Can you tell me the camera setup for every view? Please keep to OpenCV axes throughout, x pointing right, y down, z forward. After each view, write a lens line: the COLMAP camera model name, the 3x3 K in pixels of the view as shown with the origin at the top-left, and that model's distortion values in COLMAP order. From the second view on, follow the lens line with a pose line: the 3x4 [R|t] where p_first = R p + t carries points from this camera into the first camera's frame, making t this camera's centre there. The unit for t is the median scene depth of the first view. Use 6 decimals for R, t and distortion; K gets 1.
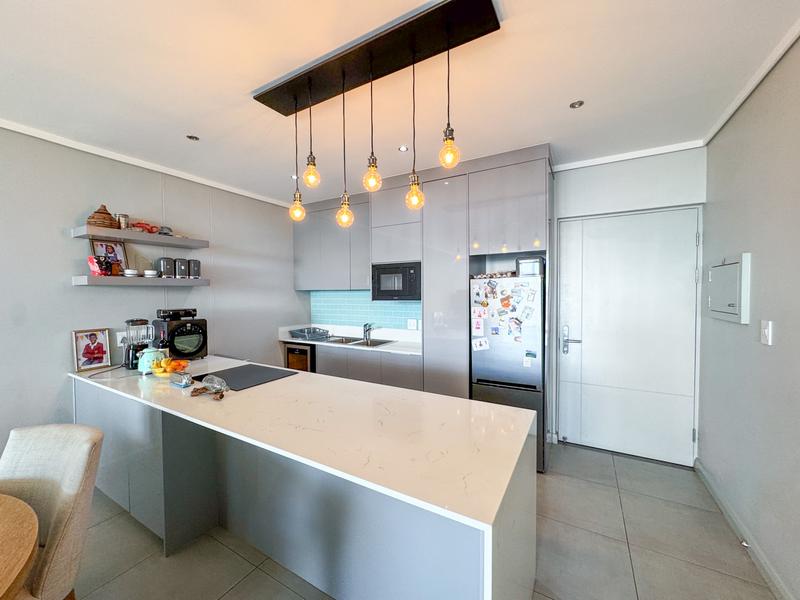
lens RADIAL K [[318.2, 0, 400.0], [0, 318.2, 299.5], [0, 0, 1]] dist [-0.001618, -0.000026]
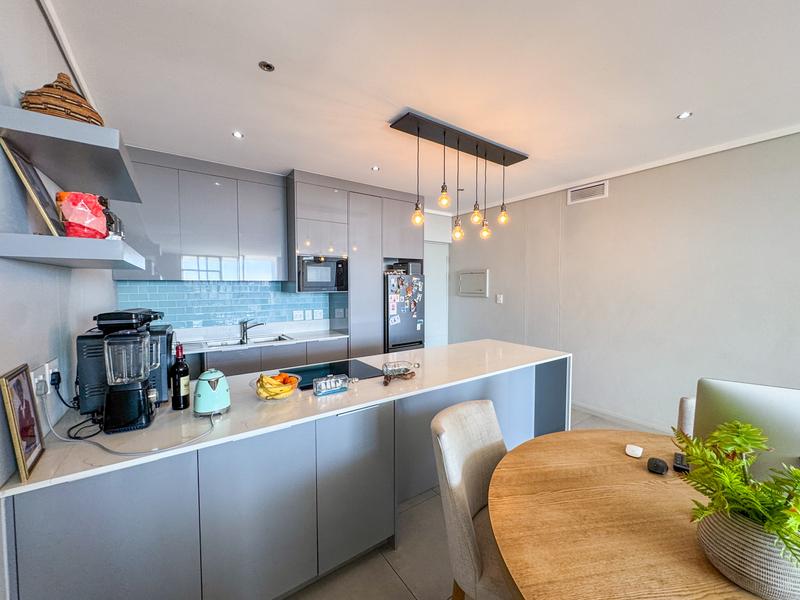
lens RADIAL K [[318.2, 0, 400.0], [0, 318.2, 299.5], [0, 0, 1]] dist [-0.001618, -0.000026]
pose [[0.424727, -0.034250, 0.904673, -1.018236], [0.021953, 0.999380, 0.027529, 0.007318], [-0.905055, 0.008168, 0.425216, 0.361808]]
